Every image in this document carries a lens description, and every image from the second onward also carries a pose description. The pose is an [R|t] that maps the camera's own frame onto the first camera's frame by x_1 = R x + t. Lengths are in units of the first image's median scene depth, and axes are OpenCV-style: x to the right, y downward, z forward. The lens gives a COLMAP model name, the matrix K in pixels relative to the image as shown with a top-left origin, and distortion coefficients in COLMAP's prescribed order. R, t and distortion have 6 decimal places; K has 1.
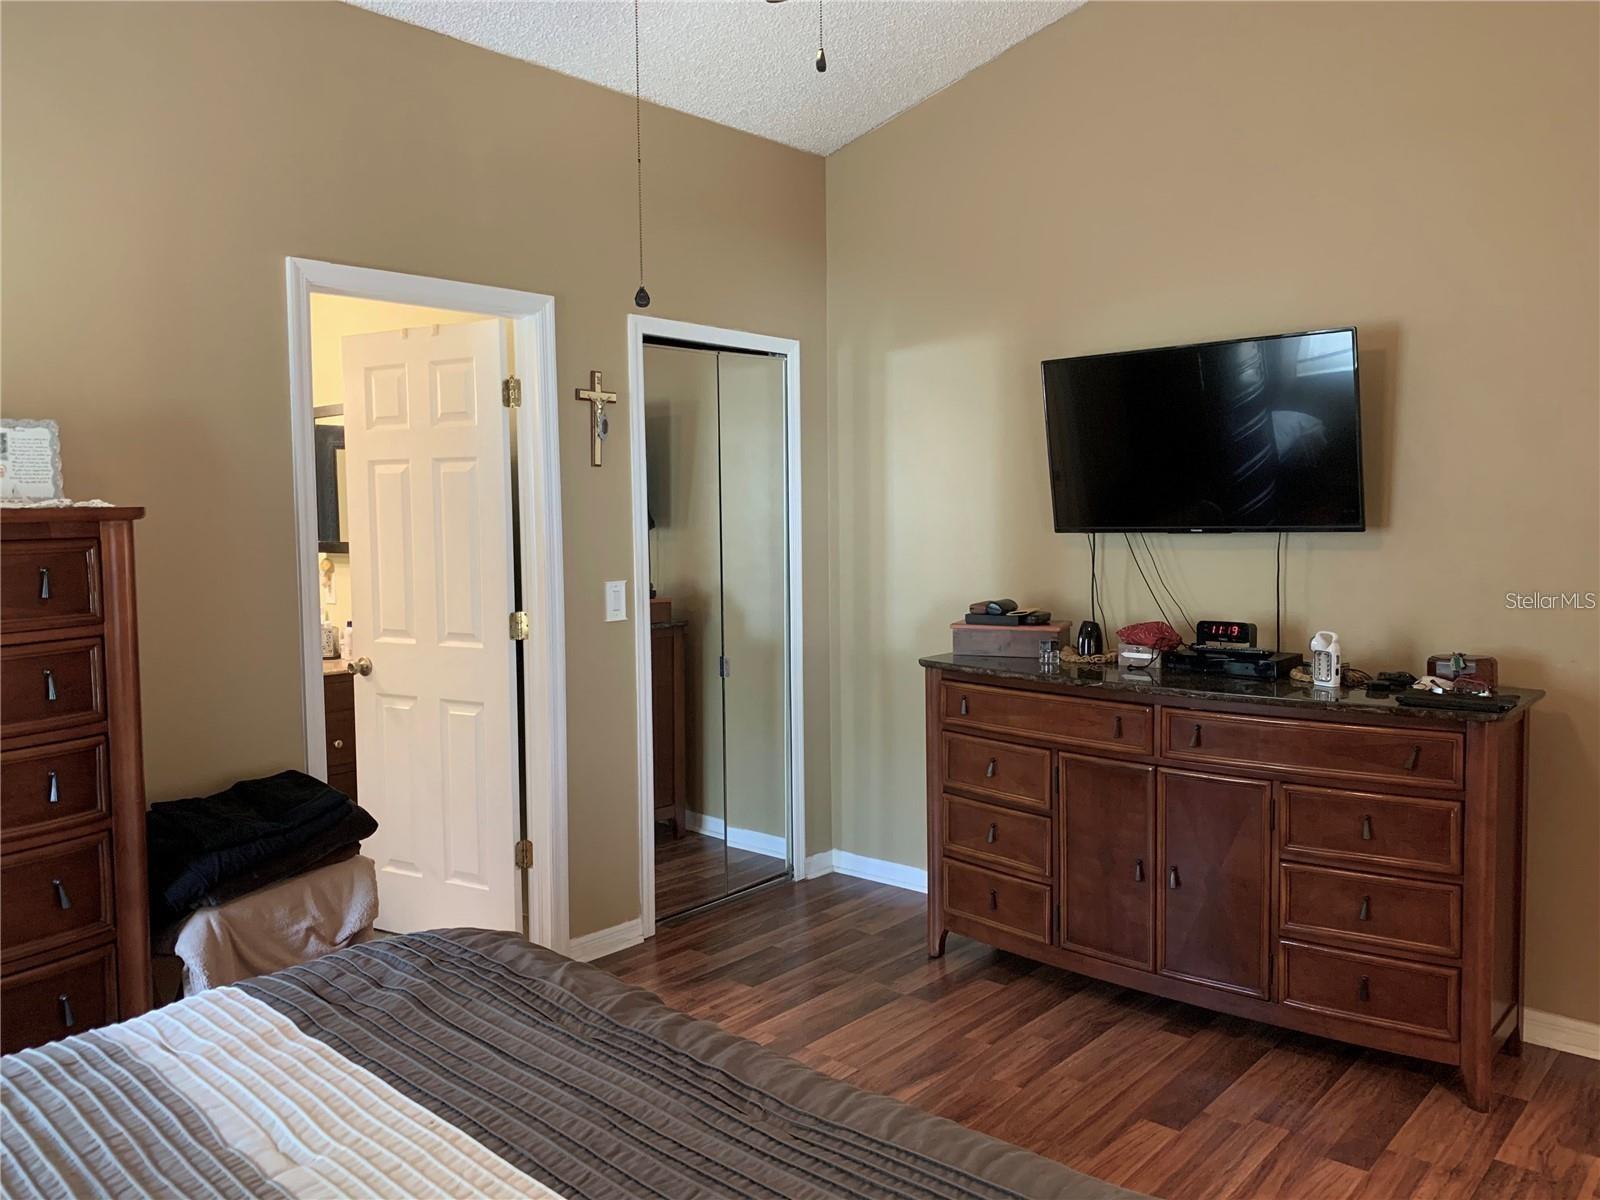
lens RADIAL K [[1210.1, 0, 800.0], [0, 1210.1, 600.0], [0, 0, 1]] dist [-0.001057, 0.002887]
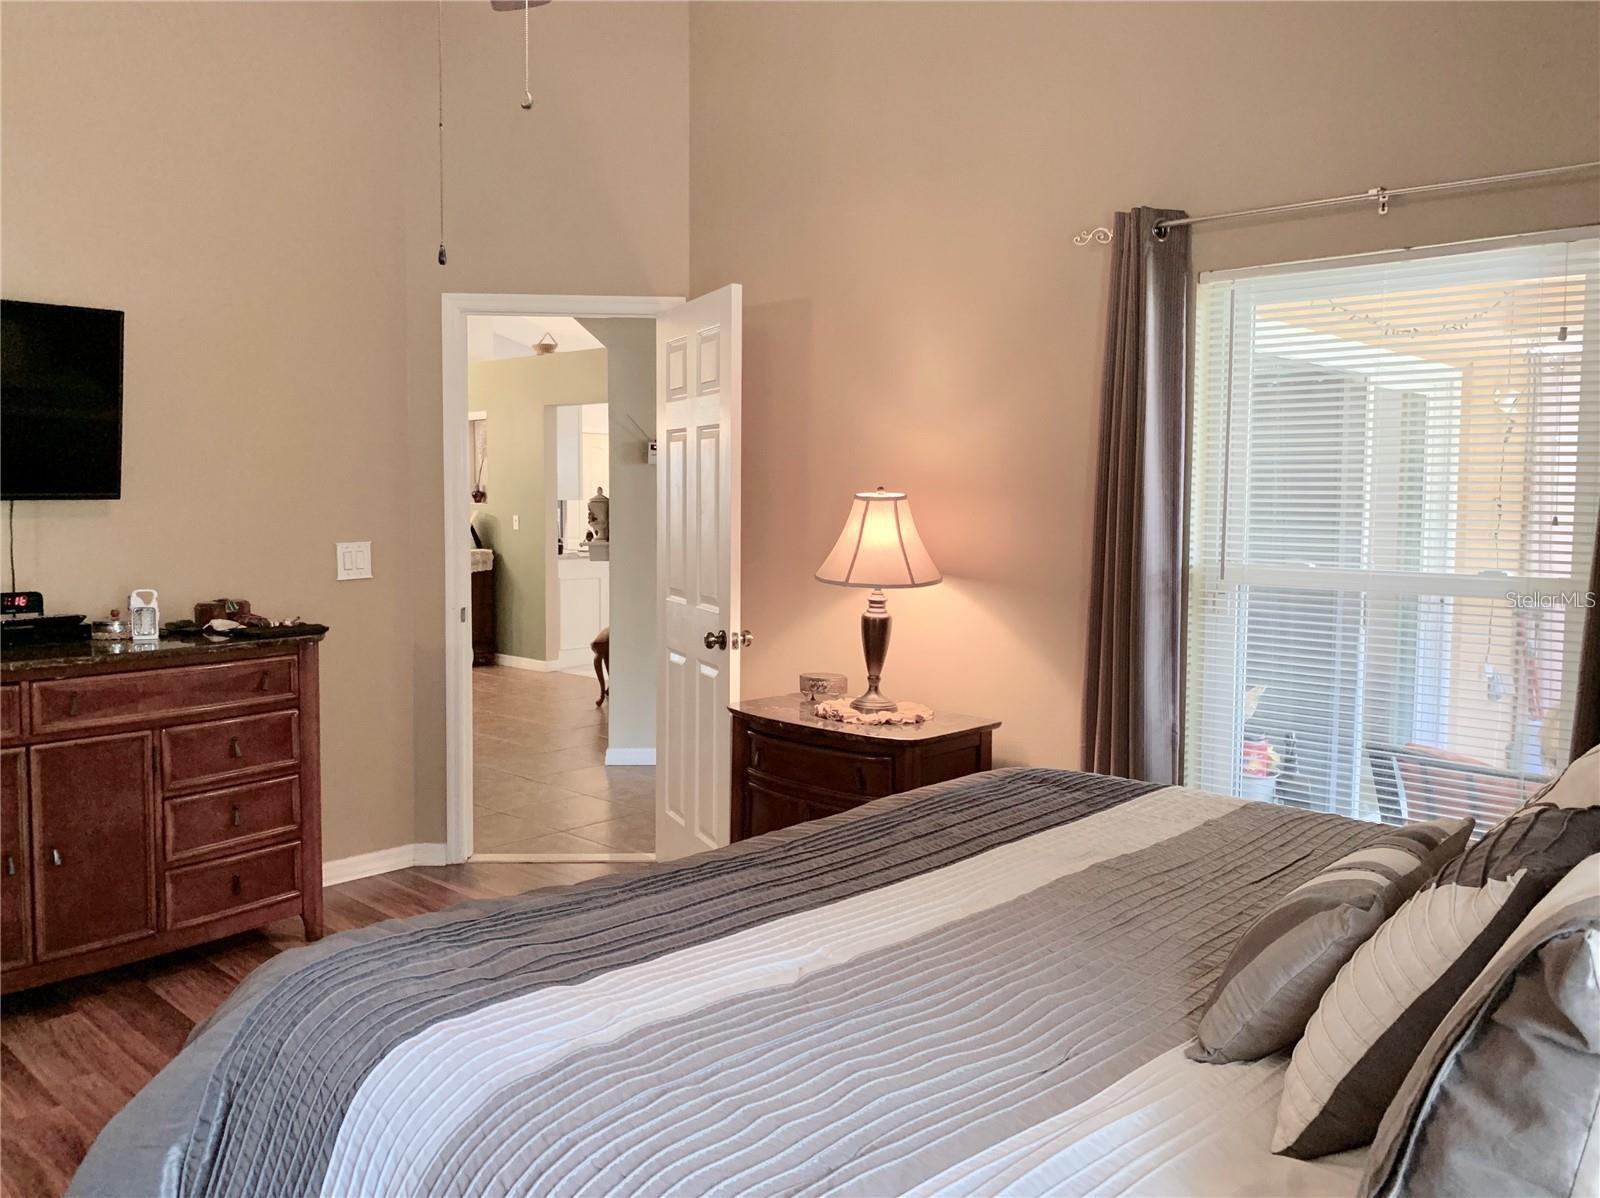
lens RADIAL K [[1215.6, 0, 799.0], [0, 1215.6, 563.4], [0, 0, 1]] dist [-0.003691, -0.003117]
pose [[0.066426, -0.051321, 0.996471, -0.664807], [0.067328, 0.996631, 0.046841, -0.010315], [-0.995517, 0.063979, 0.069658, 0.349855]]
